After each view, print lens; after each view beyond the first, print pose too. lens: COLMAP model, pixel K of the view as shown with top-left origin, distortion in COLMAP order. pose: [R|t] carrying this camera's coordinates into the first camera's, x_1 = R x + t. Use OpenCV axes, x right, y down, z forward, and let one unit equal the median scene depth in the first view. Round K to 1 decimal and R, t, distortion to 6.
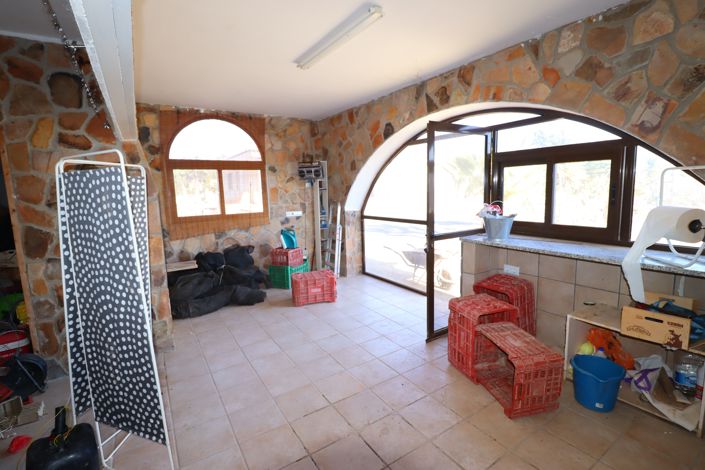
lens RADIAL K [[328.2, 0, 355.1], [0, 328.2, 232.5], [0, 0, 1]] dist [-0.003369, -0.010433]
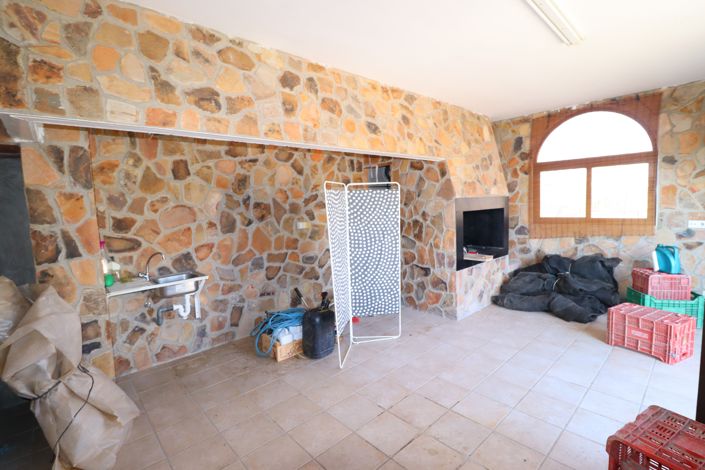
lens RADIAL K [[328.2, 0, 357.4], [0, 328.2, 234.8], [0, 0, 1]] dist [-0.003369, -0.010433]
pose [[0.171612, 0.116648, -0.978234, 0.378744], [-0.096339, 0.990193, 0.101173, -0.040258], [0.980443, 0.076880, 0.181167, 0.232268]]
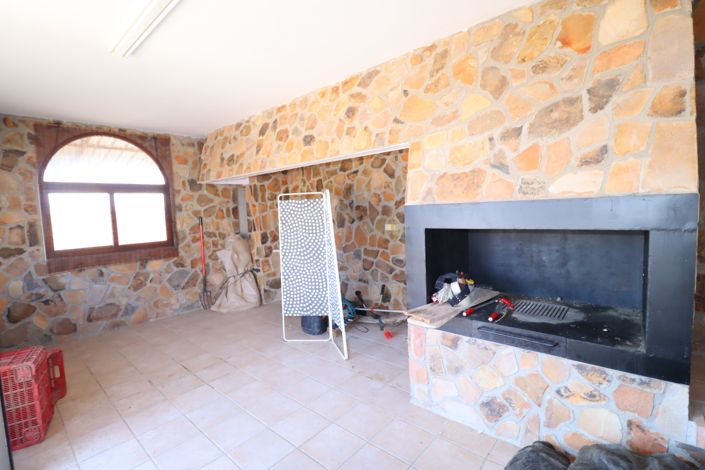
lens RADIAL K [[328.2, 0, 354.7], [0, 328.2, 233.5], [0, 0, 1]] dist [-0.003369, -0.010433]
pose [[-0.960644, 0.085631, -0.264253, -0.157202], [0.029921, 0.977663, 0.208039, -0.133466], [0.276165, 0.191945, -0.941748, 1.046391]]
